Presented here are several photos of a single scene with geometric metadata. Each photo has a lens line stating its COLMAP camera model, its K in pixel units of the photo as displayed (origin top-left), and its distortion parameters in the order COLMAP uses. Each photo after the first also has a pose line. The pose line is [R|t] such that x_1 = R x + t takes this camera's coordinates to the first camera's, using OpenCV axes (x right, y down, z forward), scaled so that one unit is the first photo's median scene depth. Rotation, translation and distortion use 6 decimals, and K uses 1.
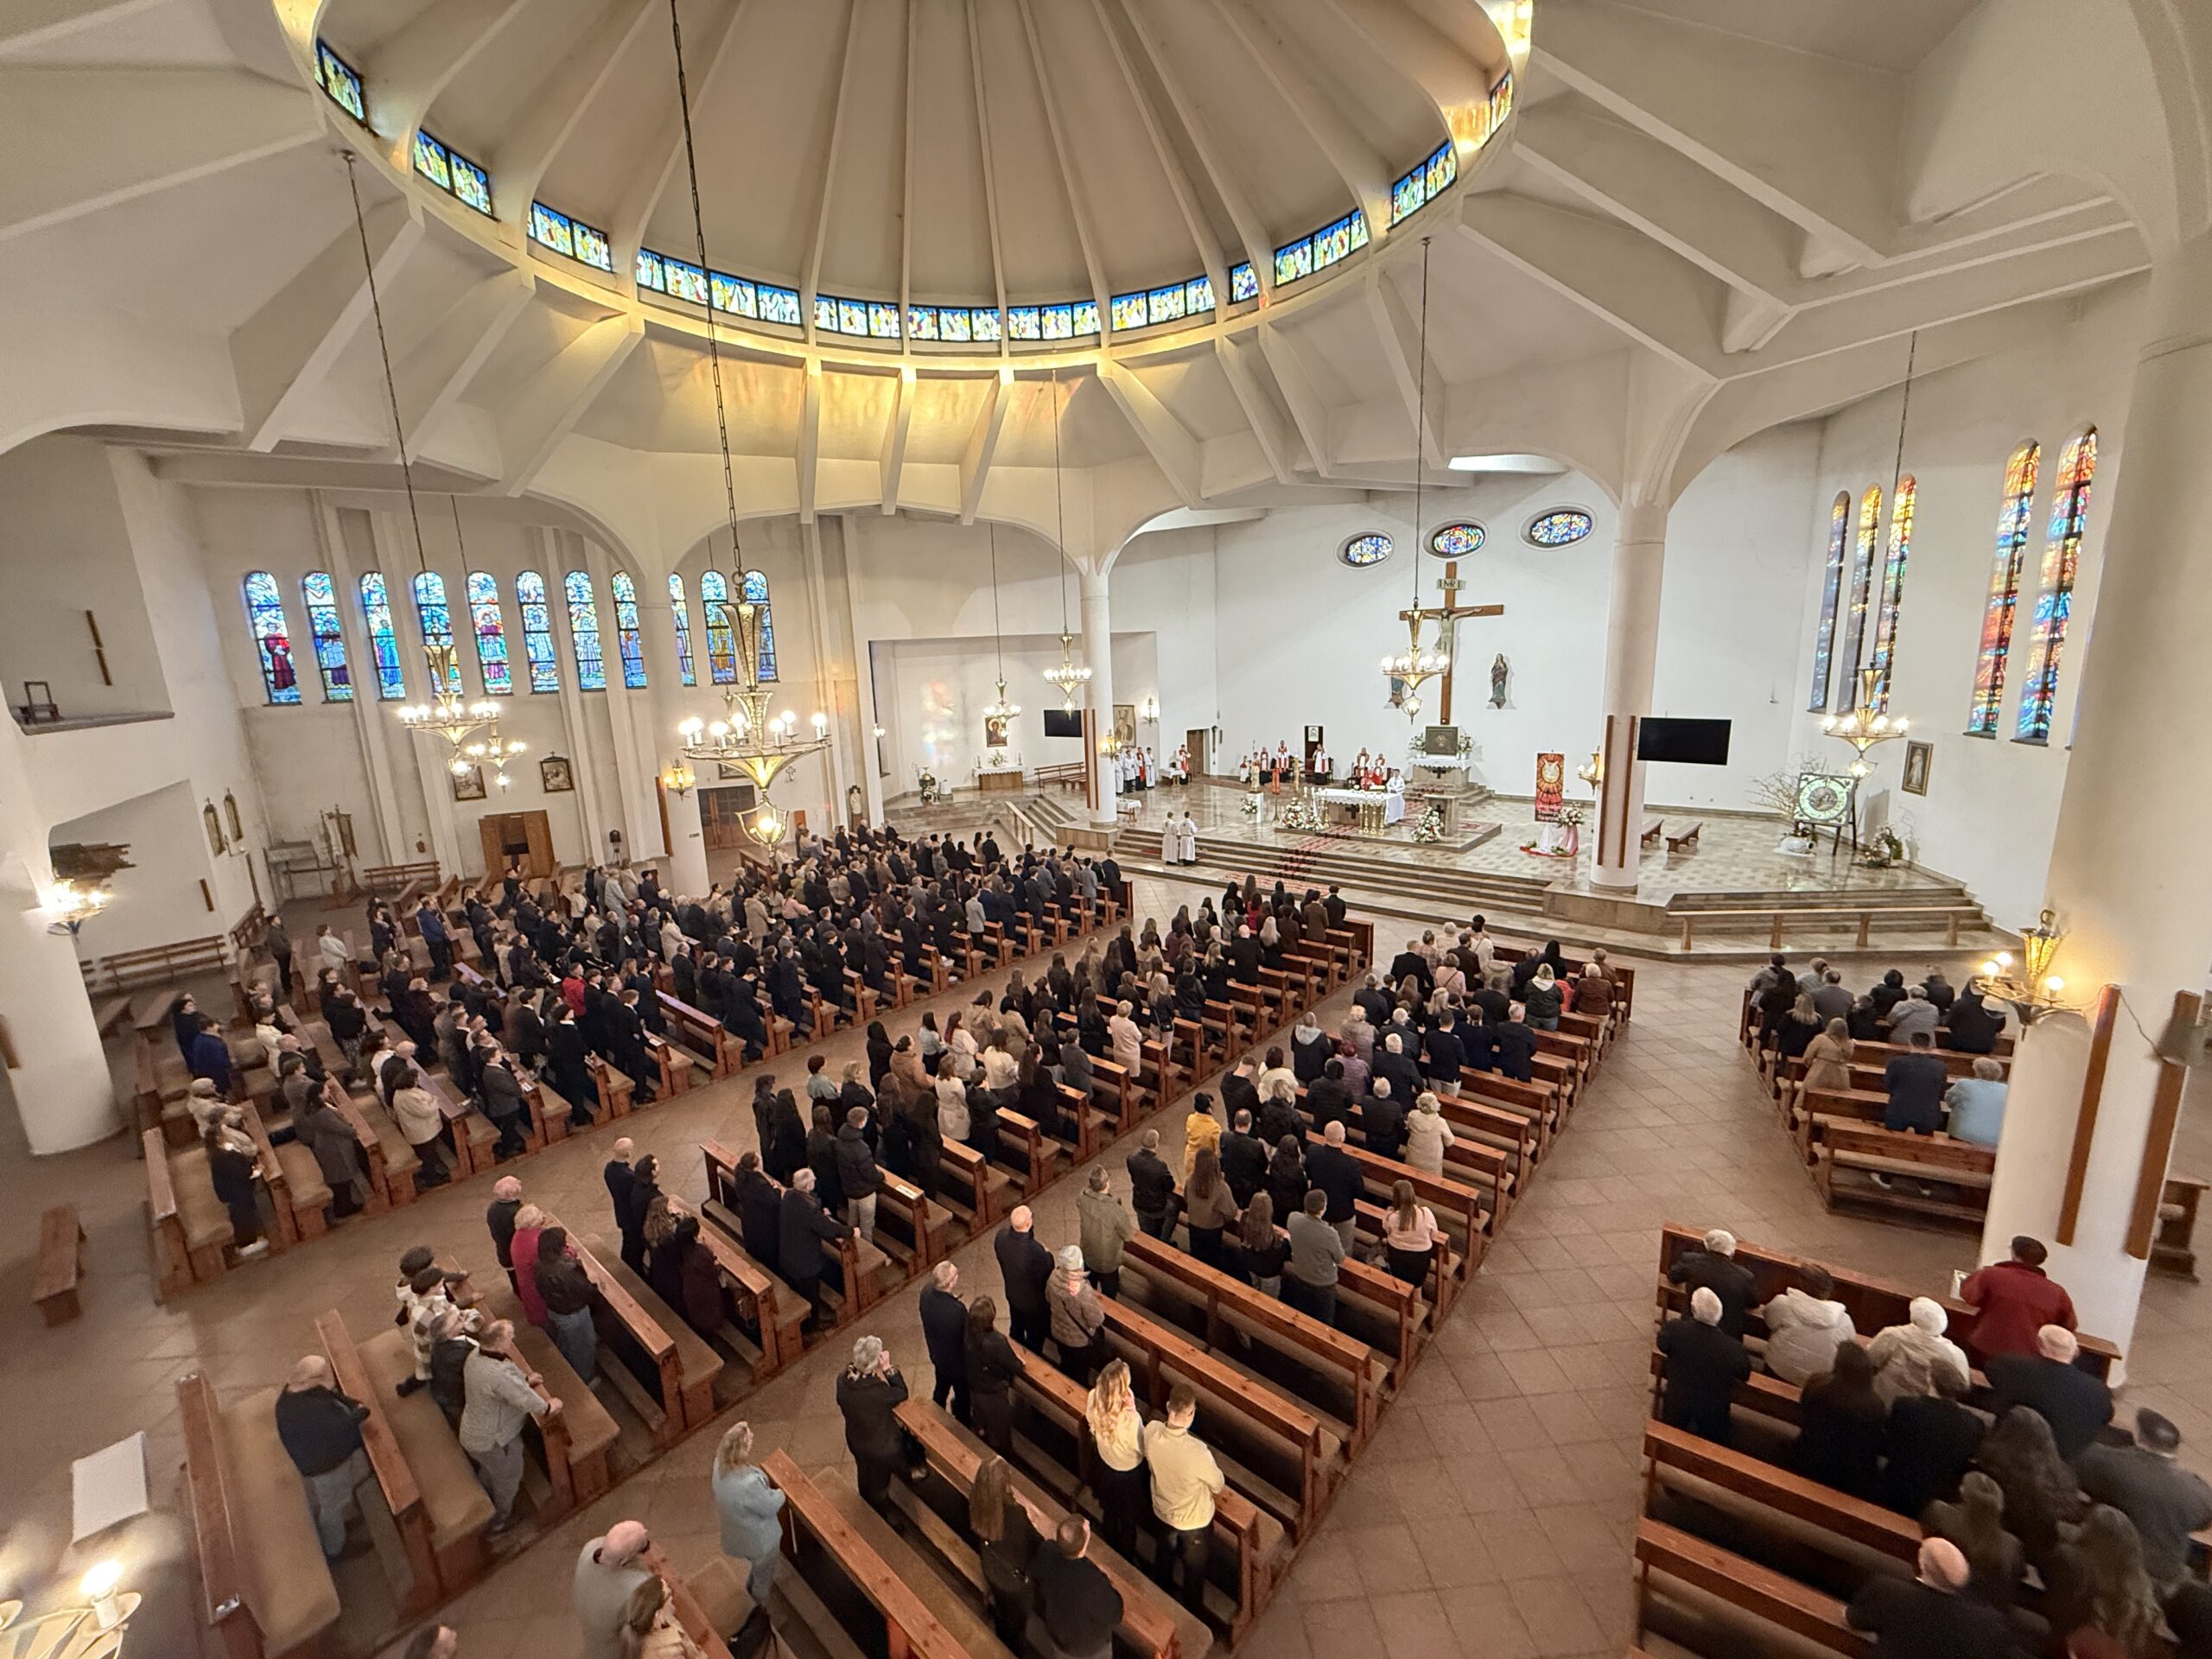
lens RADIAL K [[895.6, 0, 1106.0], [0, 895.6, 829.5], [0, 0, 1]] dist [0.000456, 0.000015]
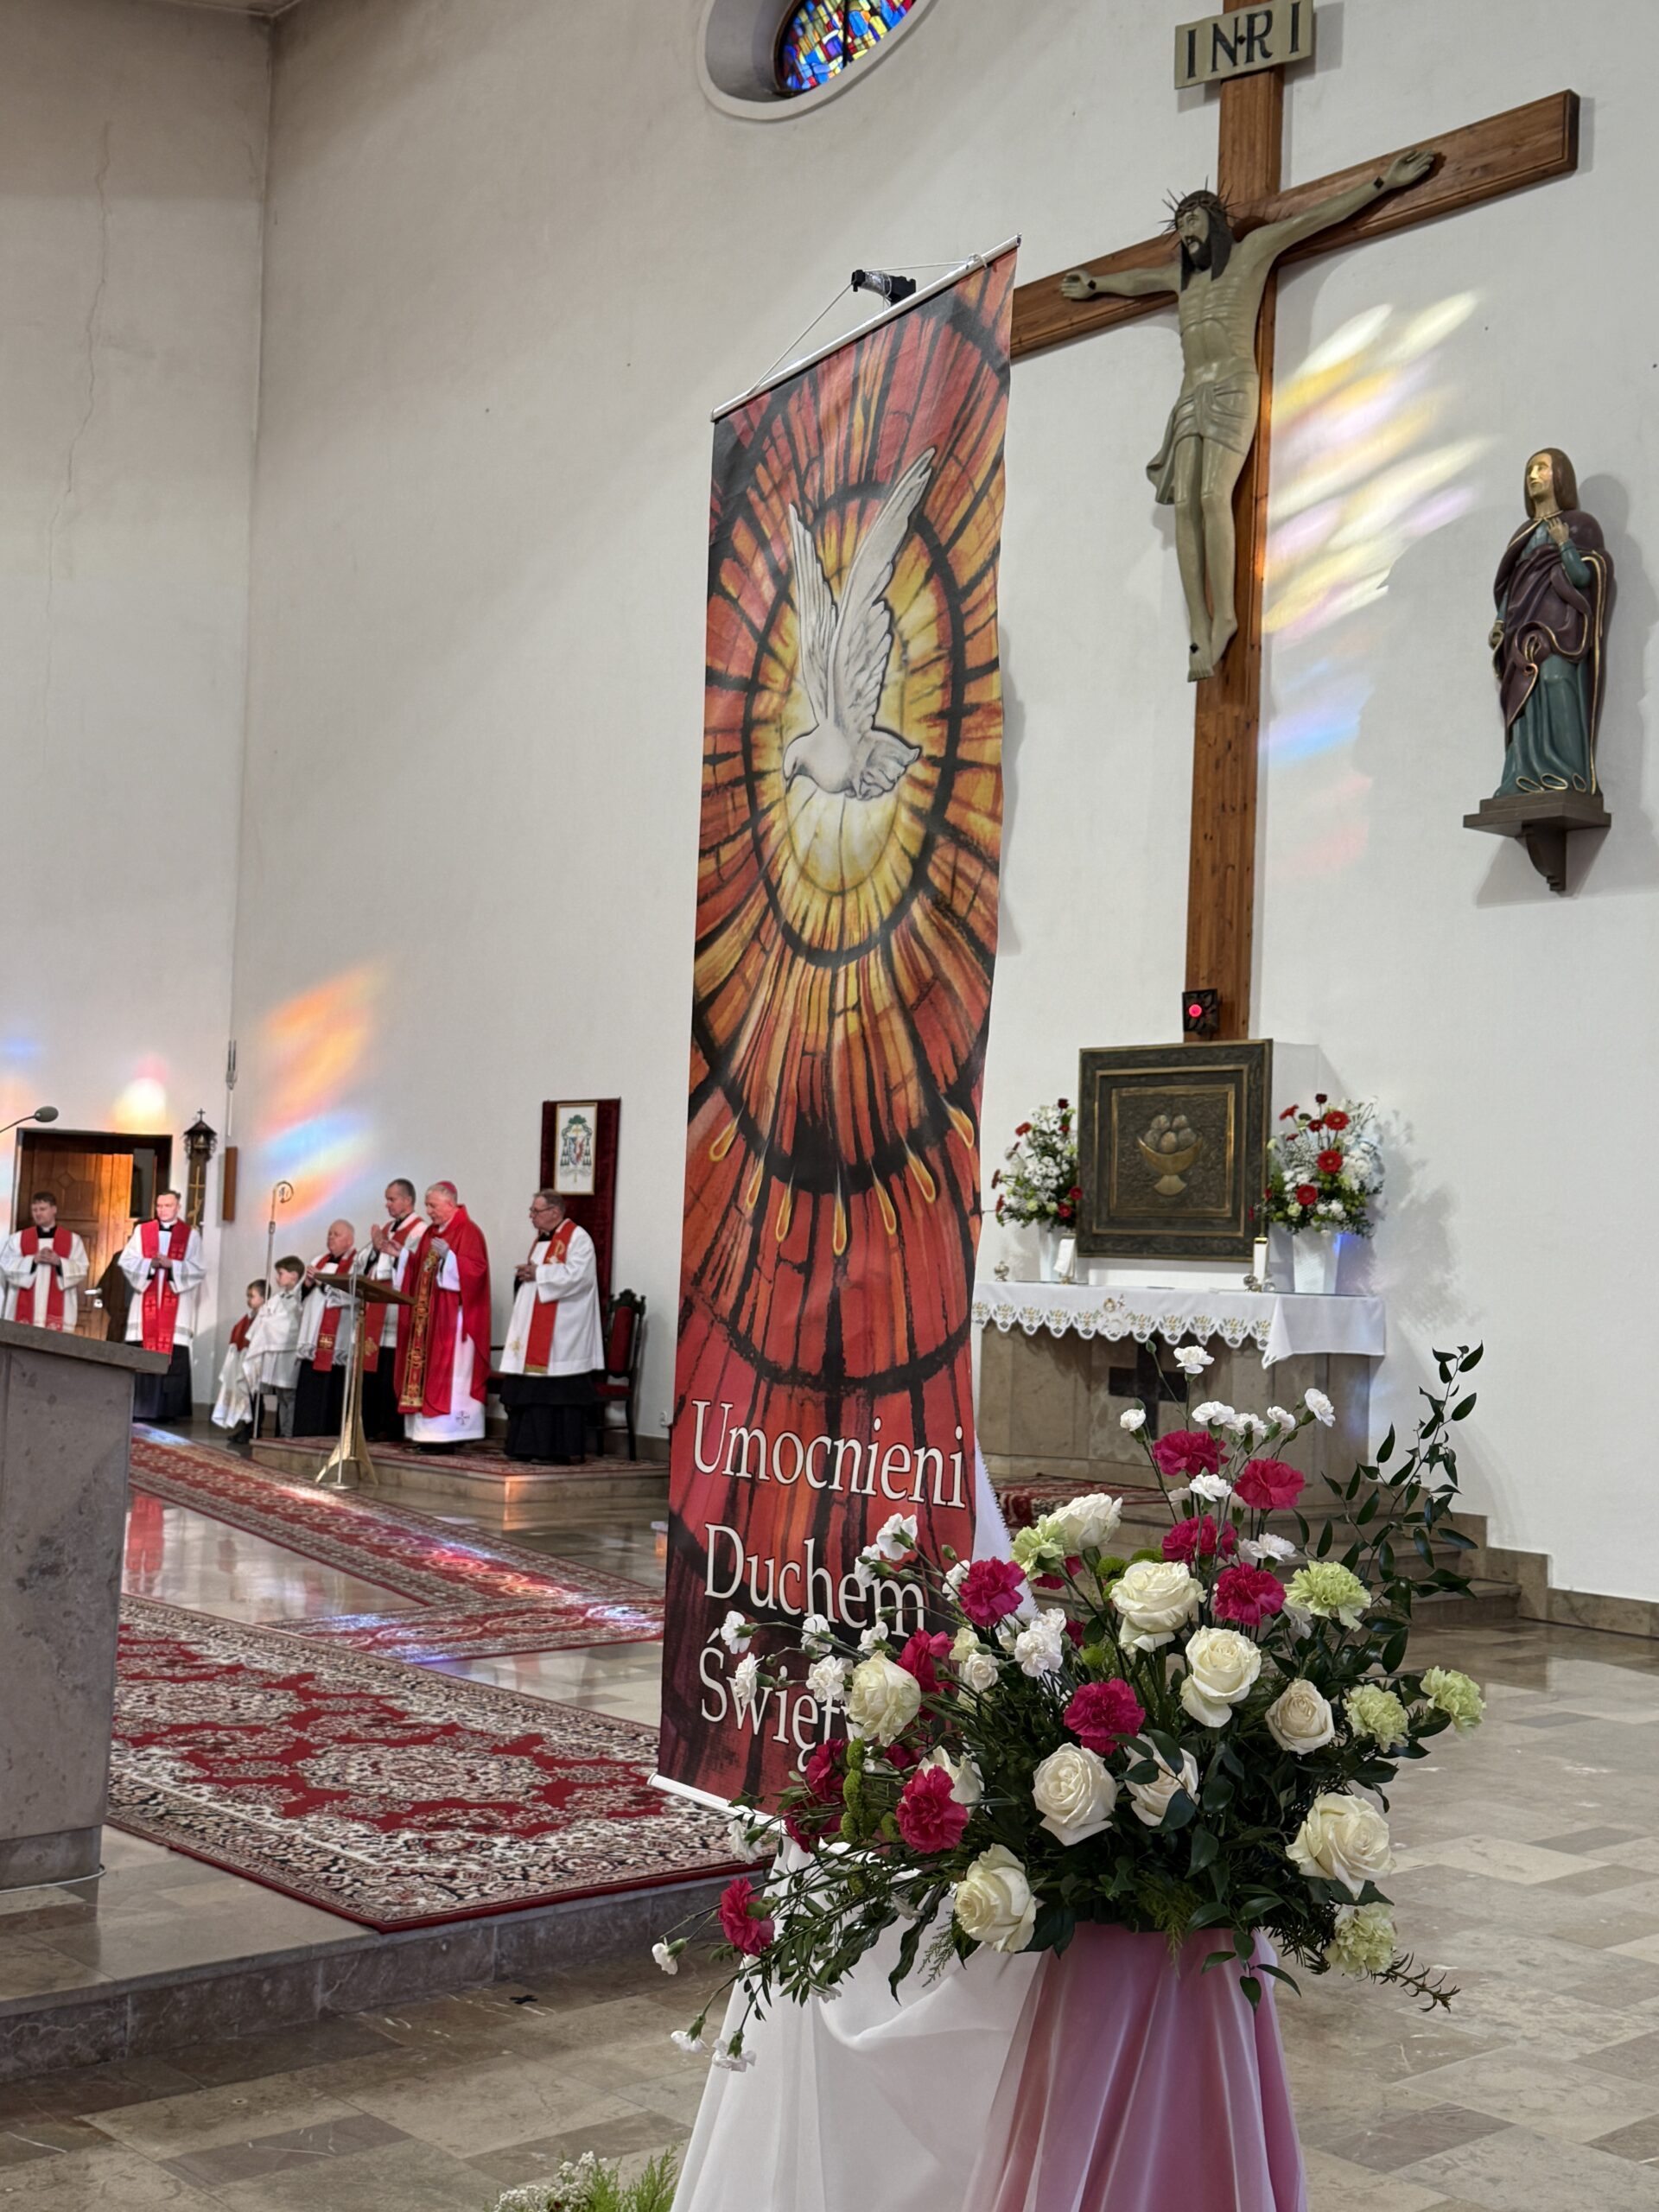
lens RADIAL K [[2485.2, 0, 829.5], [0, 2485.2, 1106.0], [0, 0, 1]] dist [0.086320, 0.005119]
pose [[0.991657, 0.071810, -0.107054, 0.274950], [-0.096785, 0.963302, -0.250365, -0.006424], [0.085147, 0.258637, 0.962214, 0.484596]]
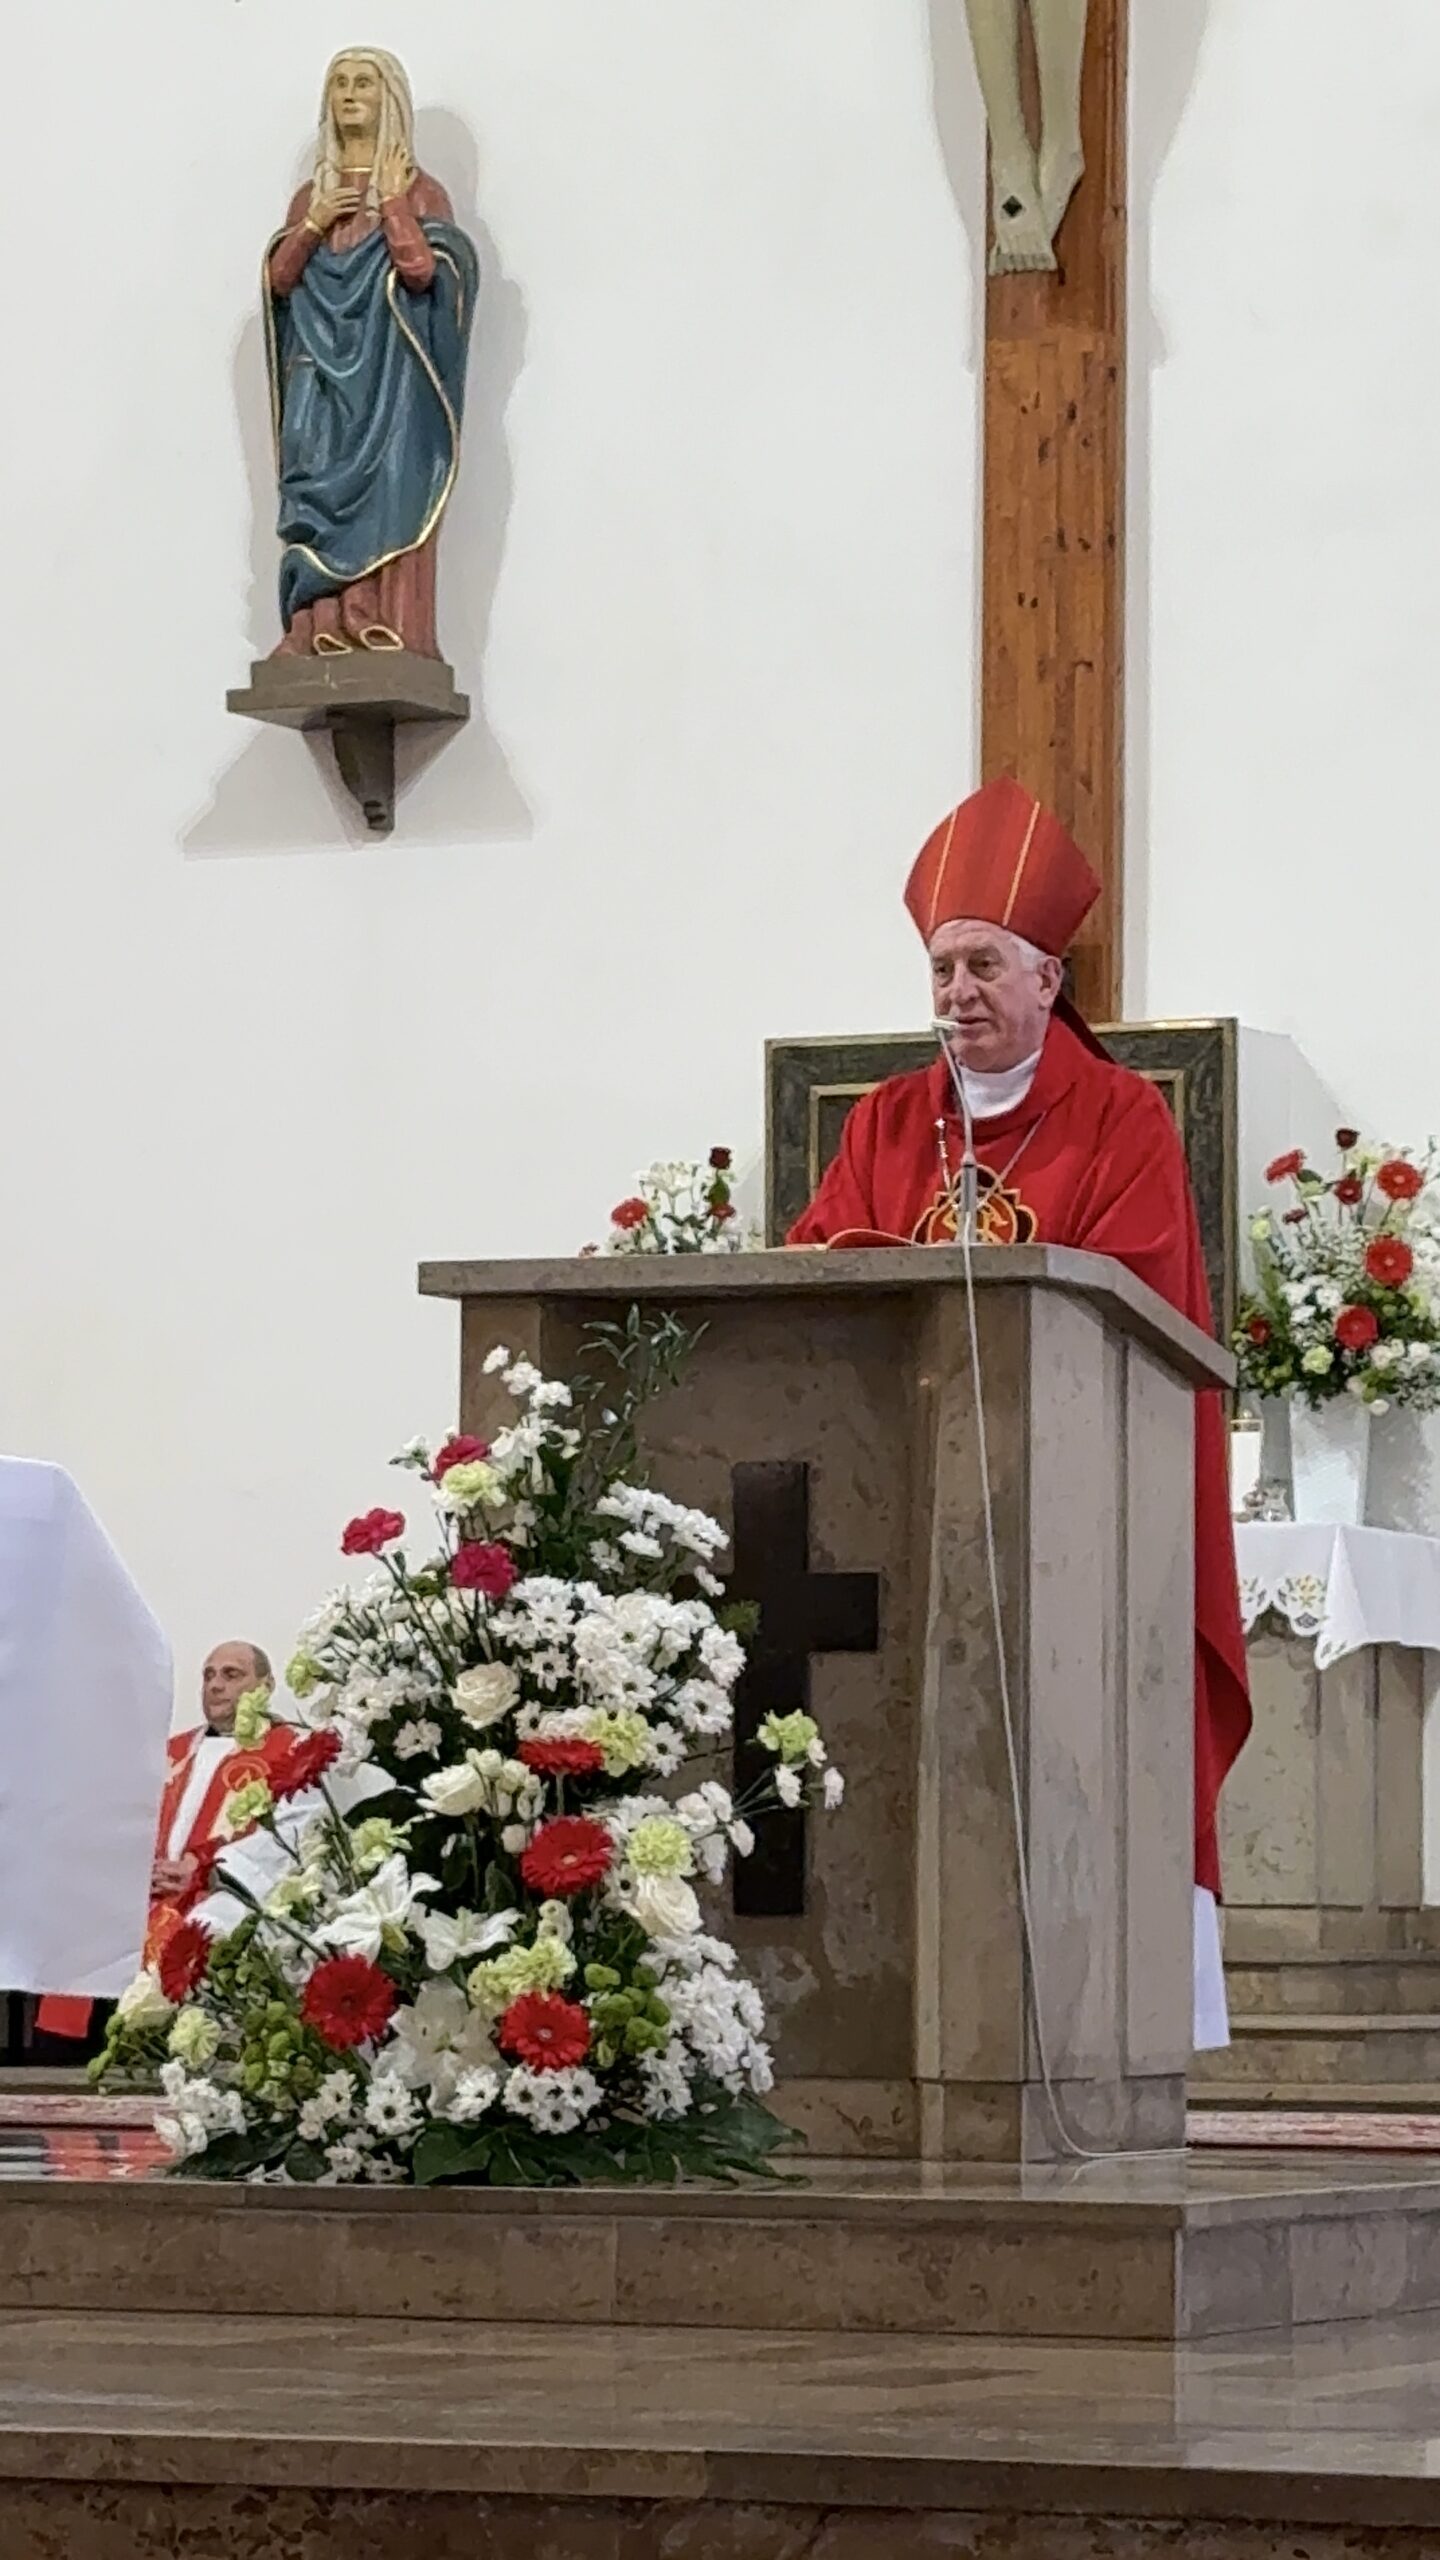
lens RADIAL K [[7697.1, 0, 720.0], [0, 7697.1, 1280.0], [0, 0, 1]] dist [-0.006549, 0.736795]
pose [[0.953667, 0.069825, 0.292650, 0.148423], [0.014636, 0.960779, -0.276930, 0.040635], [-0.300508, 0.268382, 0.915241, 0.383811]]
